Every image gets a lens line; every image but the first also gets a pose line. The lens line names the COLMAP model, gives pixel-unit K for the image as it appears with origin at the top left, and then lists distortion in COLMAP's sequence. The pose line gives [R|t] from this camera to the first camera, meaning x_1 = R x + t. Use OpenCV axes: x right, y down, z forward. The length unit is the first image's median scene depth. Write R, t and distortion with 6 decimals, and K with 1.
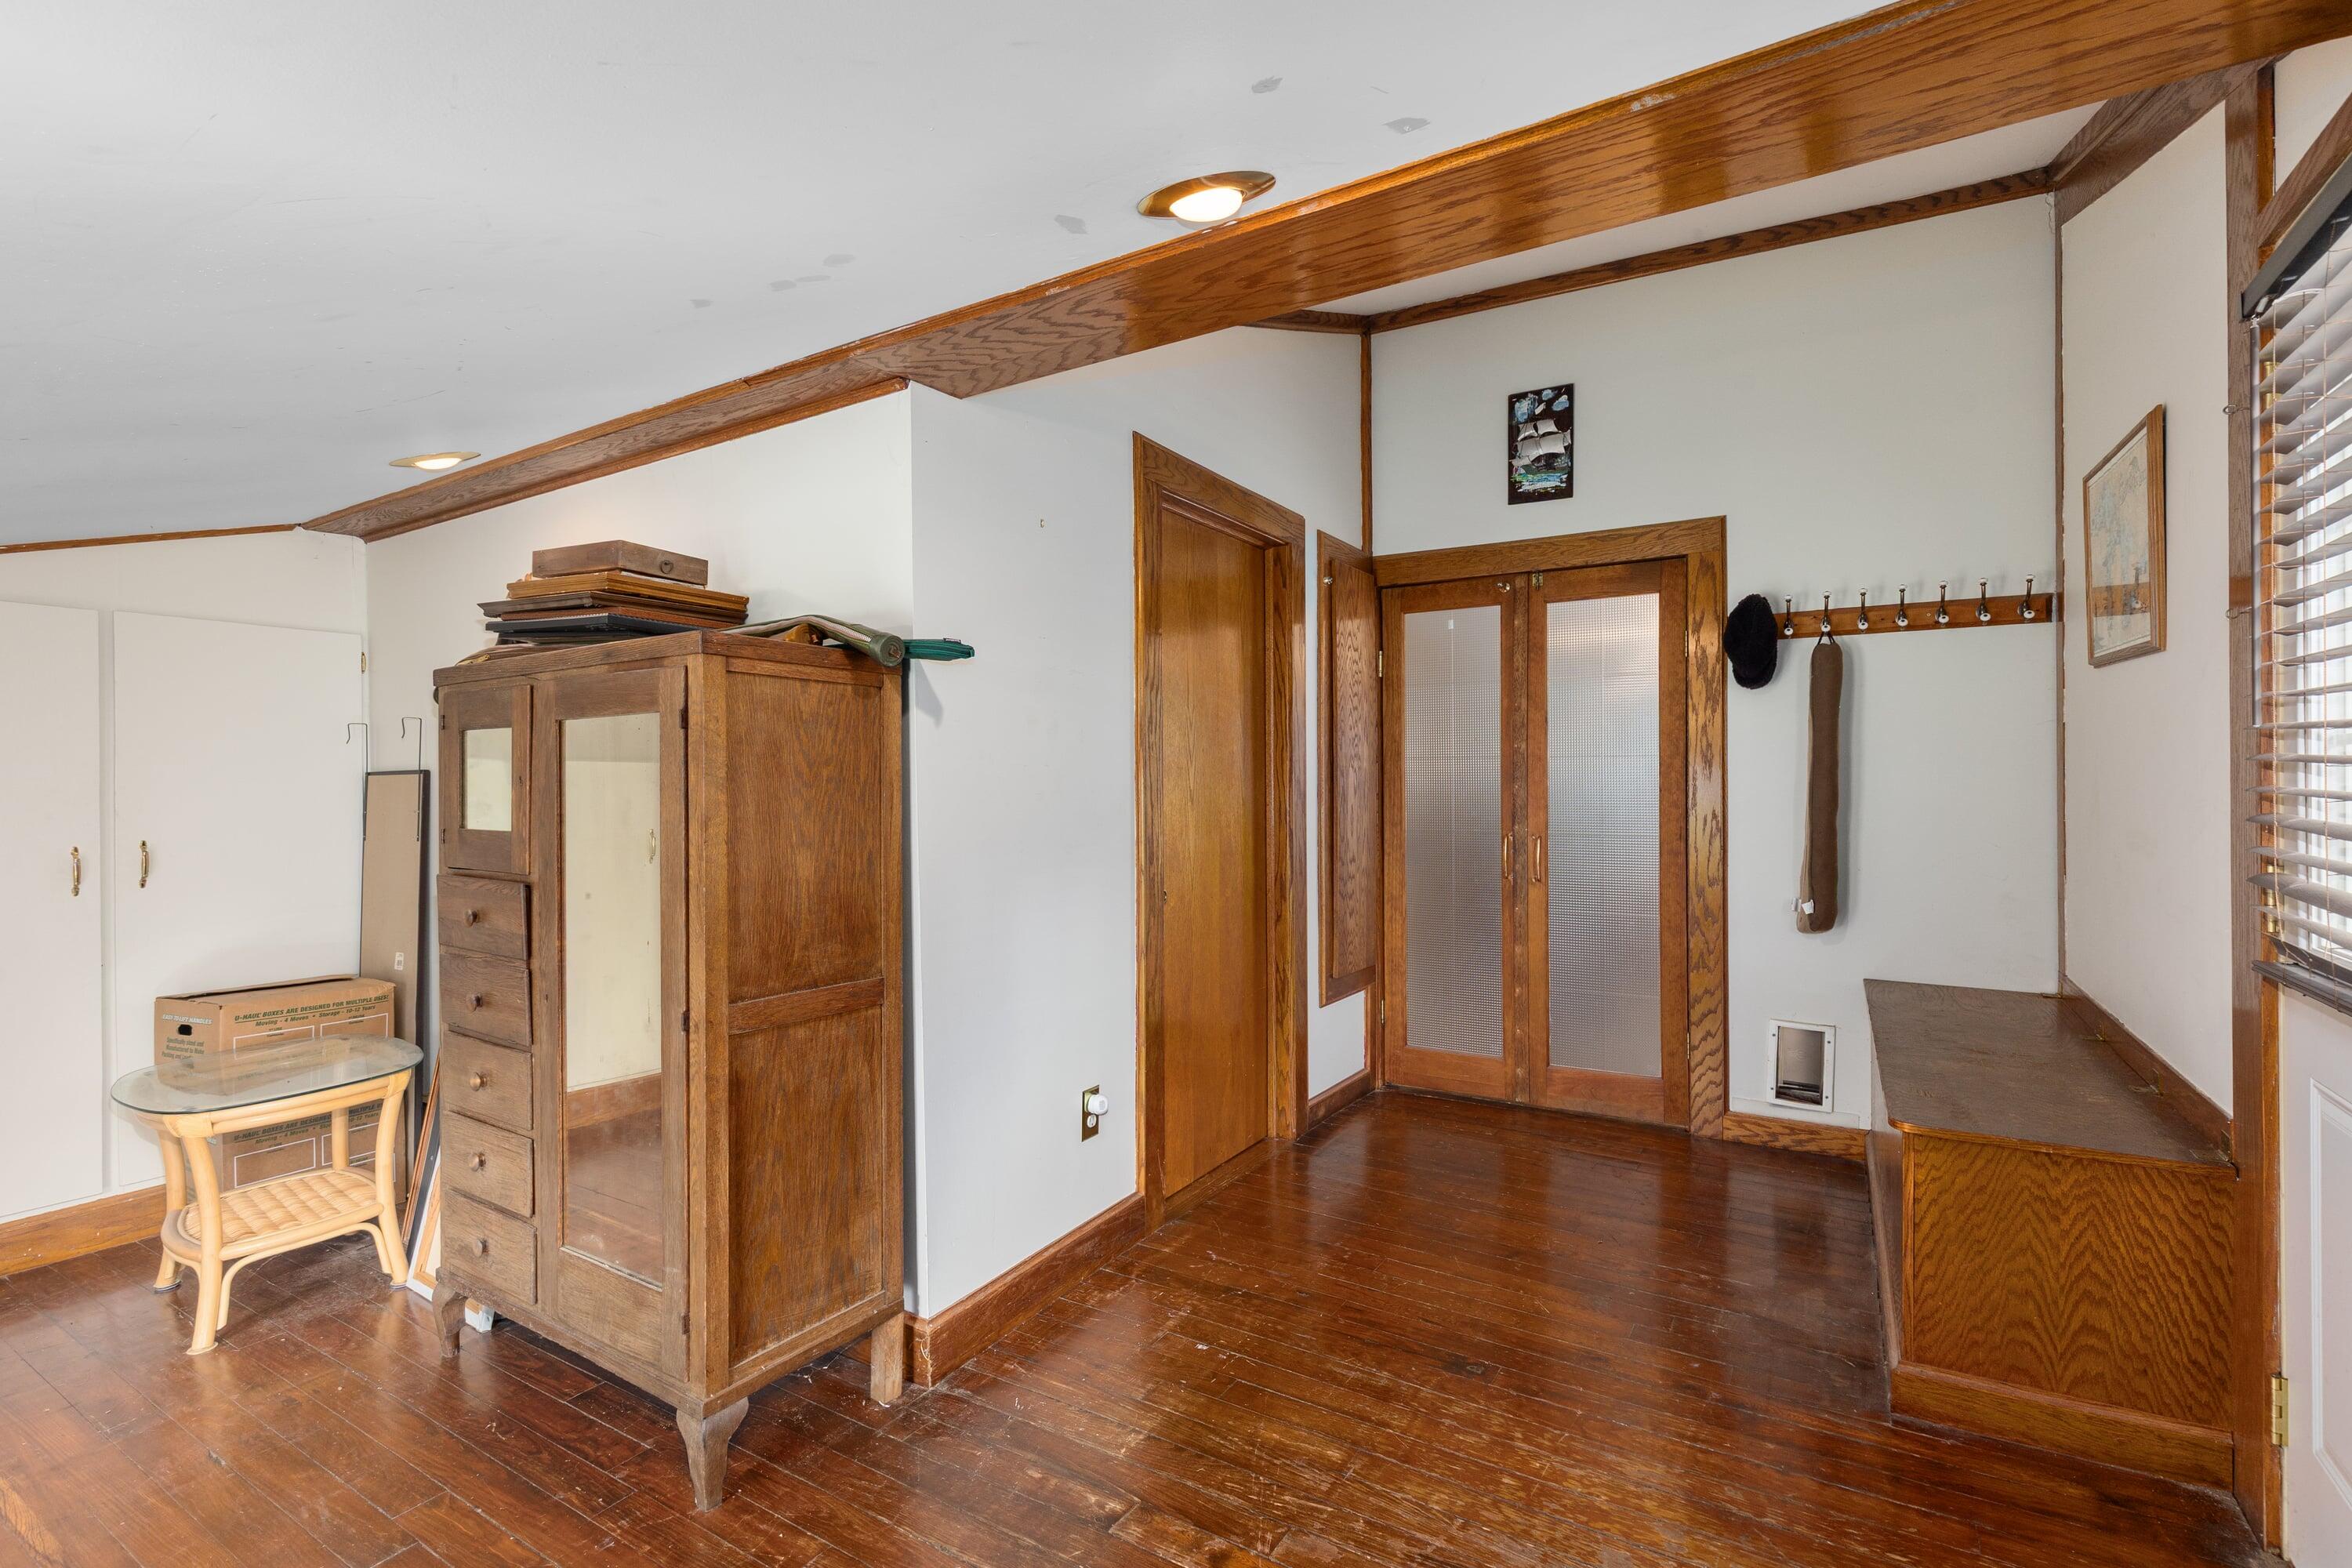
lens RADIAL K [[1073.8, 0, 1173.4], [0, 1073.8, 785.3], [0, 0, 1]] dist [0.008406, -0.001996]
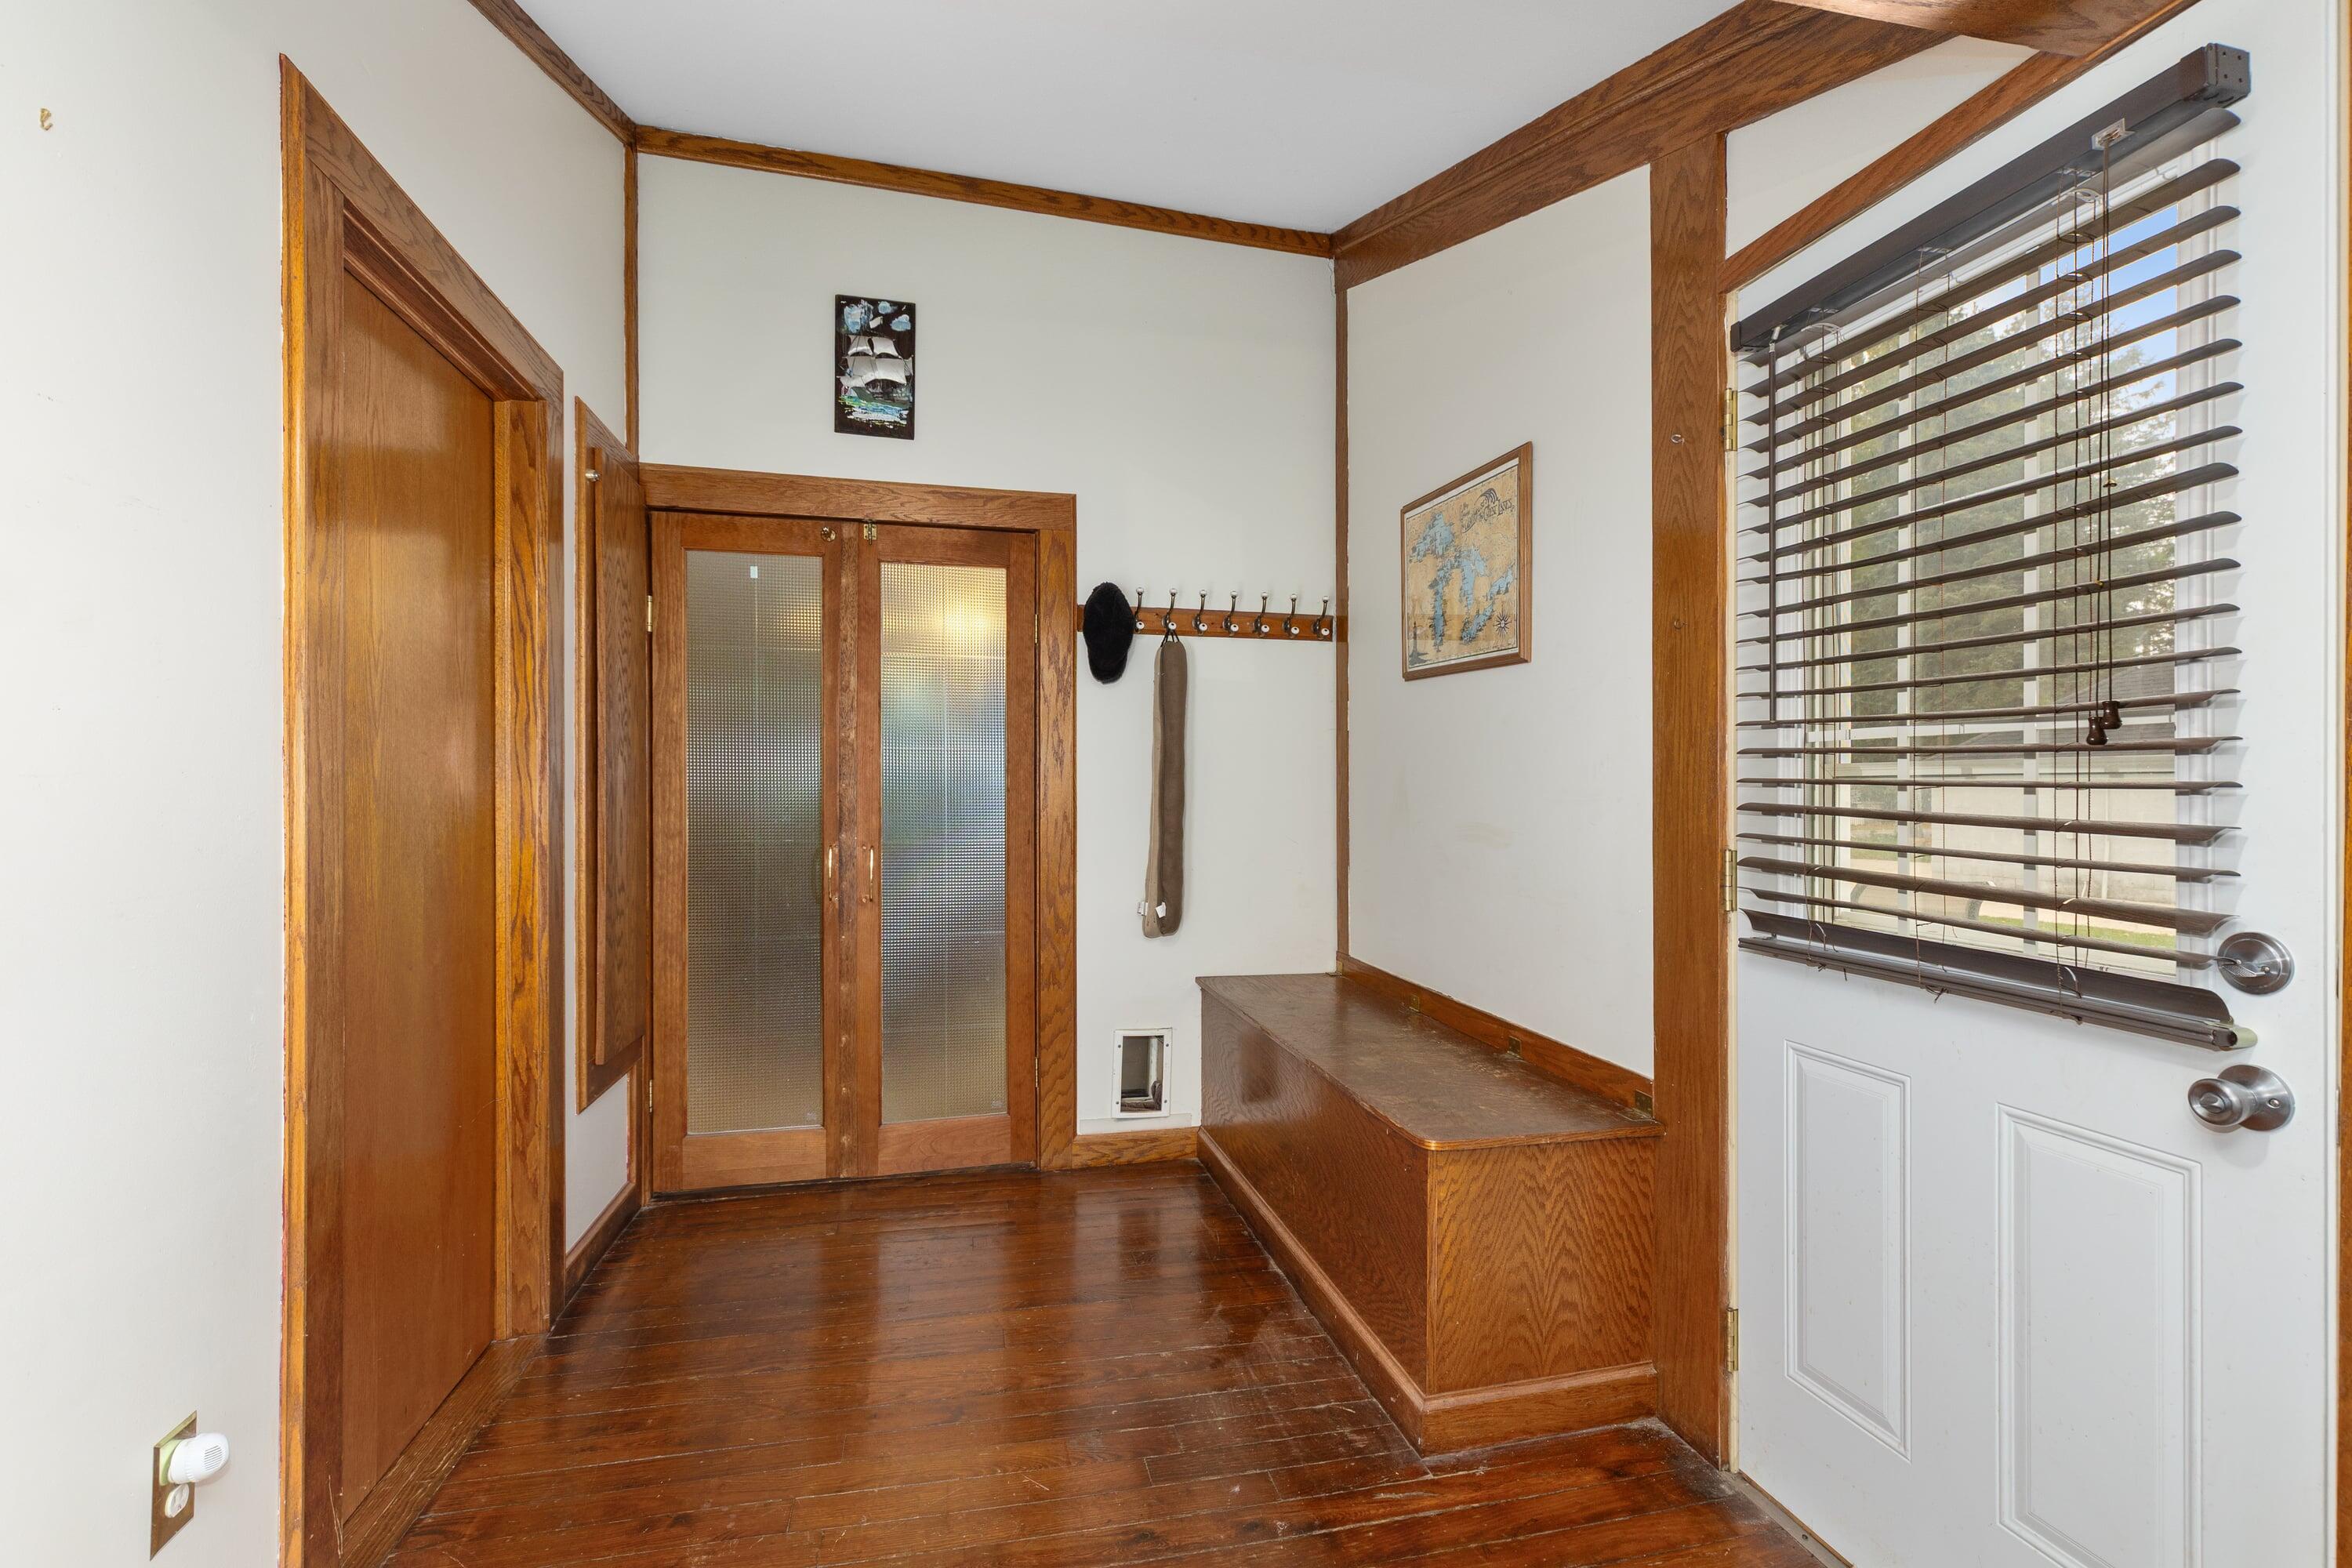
lens RADIAL K [[1073.8, 0, 1189.4], [0, 1073.8, 793.8], [0, 0, 1]] dist [0.008406, -0.001996]
pose [[0.708160, 0.005477, 0.706030, -0.092631], [-0.004998, 0.999984, -0.002744, 0.012651], [-0.706034, -0.001586, 0.708176, 0.356243]]
